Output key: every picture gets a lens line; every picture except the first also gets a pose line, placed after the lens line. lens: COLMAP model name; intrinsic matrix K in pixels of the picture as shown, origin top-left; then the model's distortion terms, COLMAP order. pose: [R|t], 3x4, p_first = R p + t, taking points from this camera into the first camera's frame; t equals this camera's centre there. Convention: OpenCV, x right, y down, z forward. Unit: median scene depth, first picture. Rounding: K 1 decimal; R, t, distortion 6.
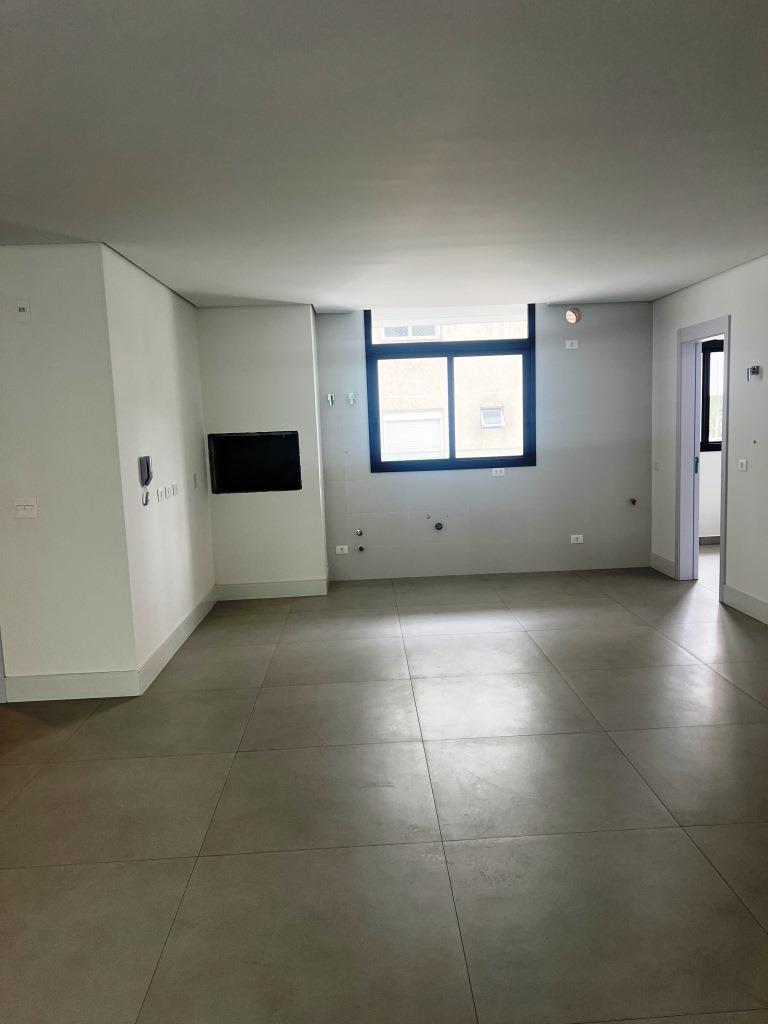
lens RADIAL K [[790.2, 0, 379.9], [0, 790.2, 530.3], [0, 0, 1]] dist [0.062715, -0.028120]
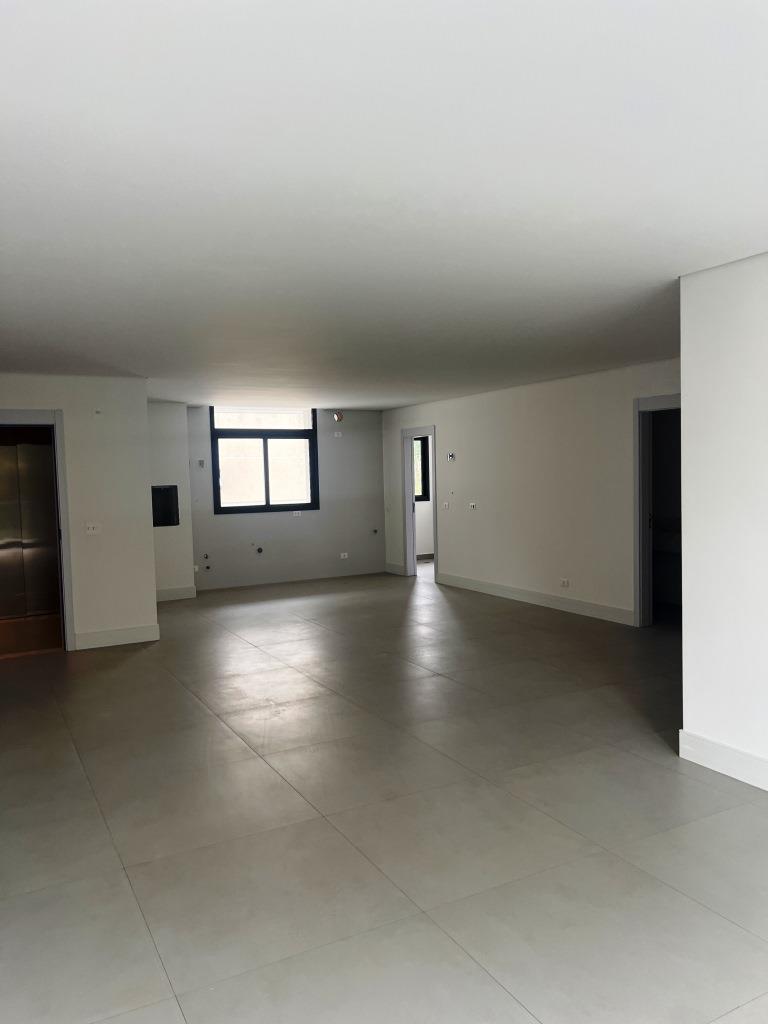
lens RADIAL K [[790.2, 0, 387.4], [0, 790.2, 511.1], [0, 0, 1]] dist [0.062715, -0.028120]
pose [[0.892520, -0.007511, 0.450946, -0.390735], [0.054280, 0.994382, -0.090870, 0.071745], [-0.447730, 0.105580, 0.887914, -0.447573]]
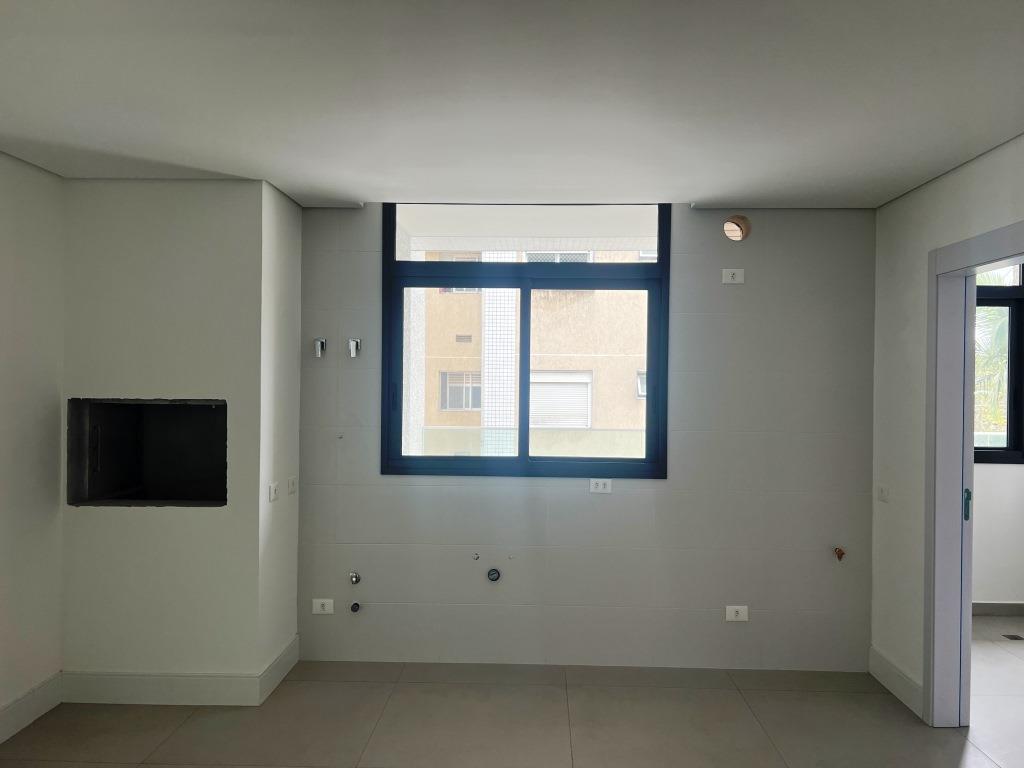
lens RADIAL K [[790.2, 0, 522.8], [0, 790.2, 388.4], [0, 0, 1]] dist [0.062715, -0.028120]
pose [[0.997296, 0.050679, -0.053211, 0.122066], [-0.056875, 0.990867, -0.122263, -0.071327], [0.046529, 0.124959, 0.991070, 0.423836]]
